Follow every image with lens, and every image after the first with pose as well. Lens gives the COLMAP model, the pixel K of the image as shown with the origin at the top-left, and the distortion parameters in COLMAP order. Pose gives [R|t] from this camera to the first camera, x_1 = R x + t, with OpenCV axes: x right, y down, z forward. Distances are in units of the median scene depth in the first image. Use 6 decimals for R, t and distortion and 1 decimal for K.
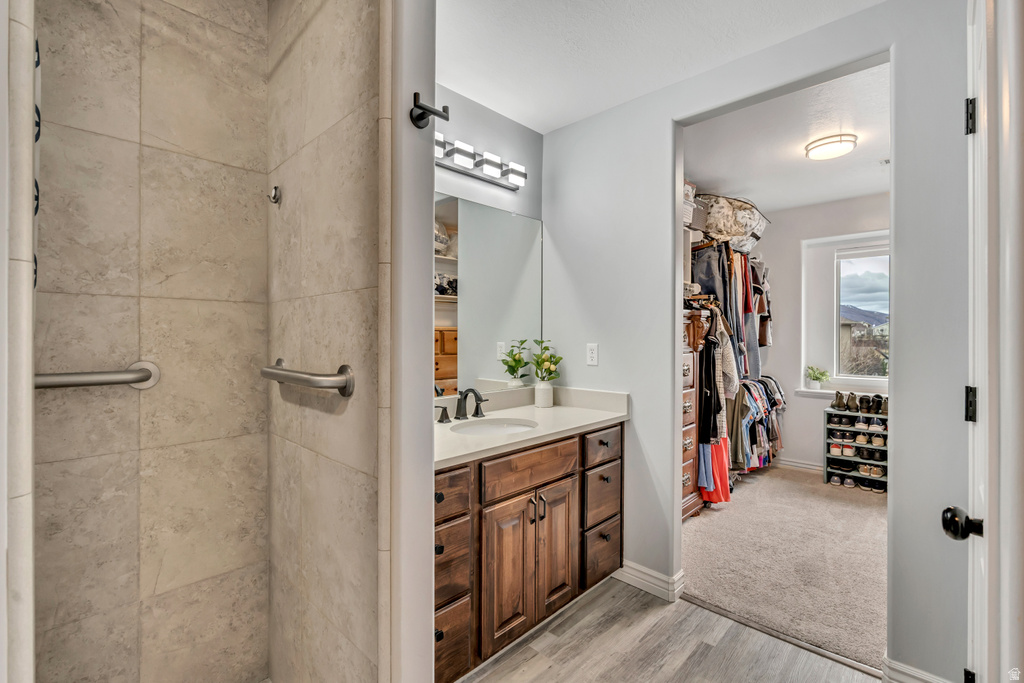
lens RADIAL K [[453.3, 0, 512.0], [0, 453.3, 335.3], [0, 0, 1]] dist [-0.001195, -0.000098]
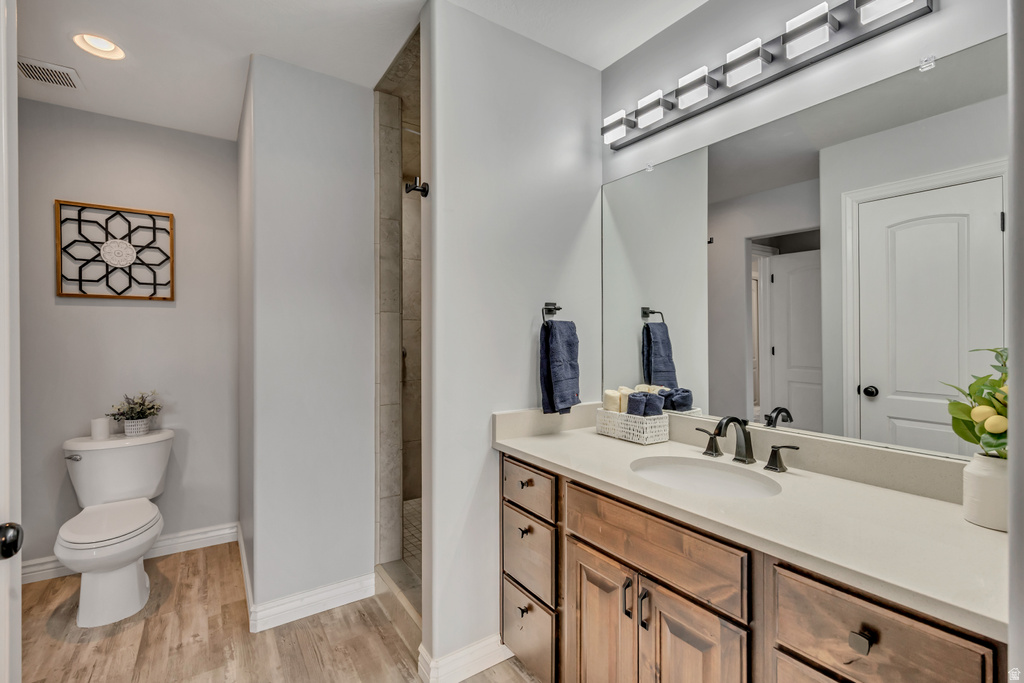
lens RADIAL K [[453.3, 0, 512.0], [0, 453.3, 335.3], [0, 0, 1]] dist [-0.001195, -0.000098]
pose [[-0.204477, -0.003989, -0.978863, 0.717494], [0.001250, 0.999990, -0.004336, -0.003519], [0.978871, -0.002110, -0.204470, 0.928169]]
